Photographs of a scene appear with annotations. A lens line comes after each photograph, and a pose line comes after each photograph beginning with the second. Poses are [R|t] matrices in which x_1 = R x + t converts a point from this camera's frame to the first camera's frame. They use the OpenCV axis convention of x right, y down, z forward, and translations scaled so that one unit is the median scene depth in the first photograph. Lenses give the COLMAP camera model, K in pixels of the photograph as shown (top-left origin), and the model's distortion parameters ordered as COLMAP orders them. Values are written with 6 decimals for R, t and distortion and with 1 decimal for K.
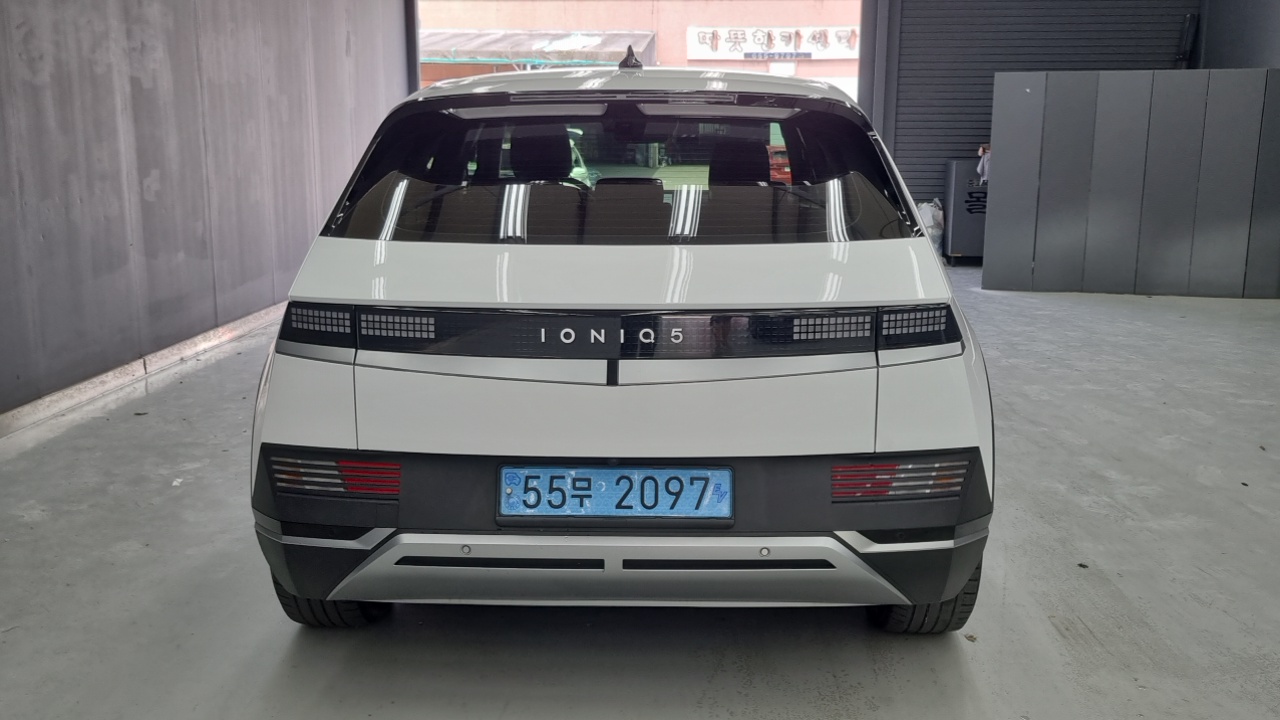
lens RADIAL K [[980.0, 0, 636.1], [0, 980.0, 350.1], [0, 0, 1]] dist [0.008426, -0.003643]
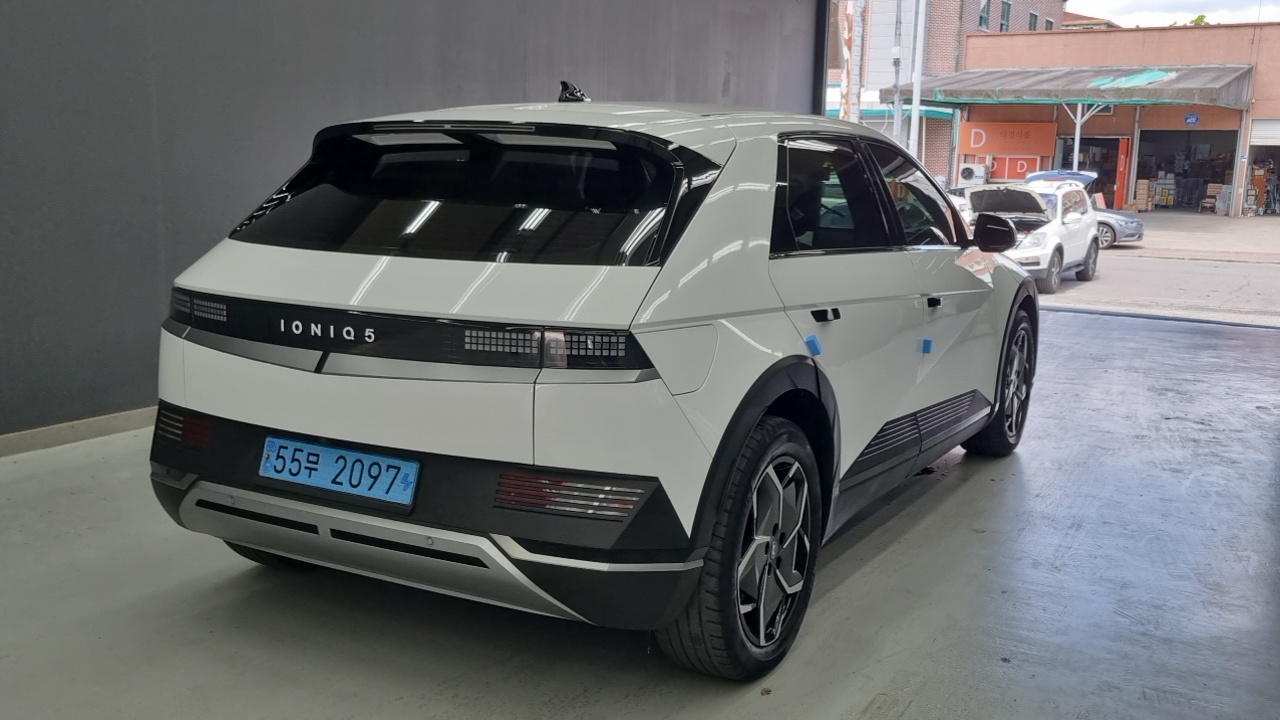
lens RADIAL K [[980.0, 0, 638.6], [0, 980.0, 358.8], [0, 0, 1]] dist [0.008426, -0.003643]
pose [[0.924794, 0.097803, -0.367684, 0.716060], [-0.108053, 0.994118, -0.007341, -0.012500], [0.364803, 0.046518, 0.929922, 0.062680]]
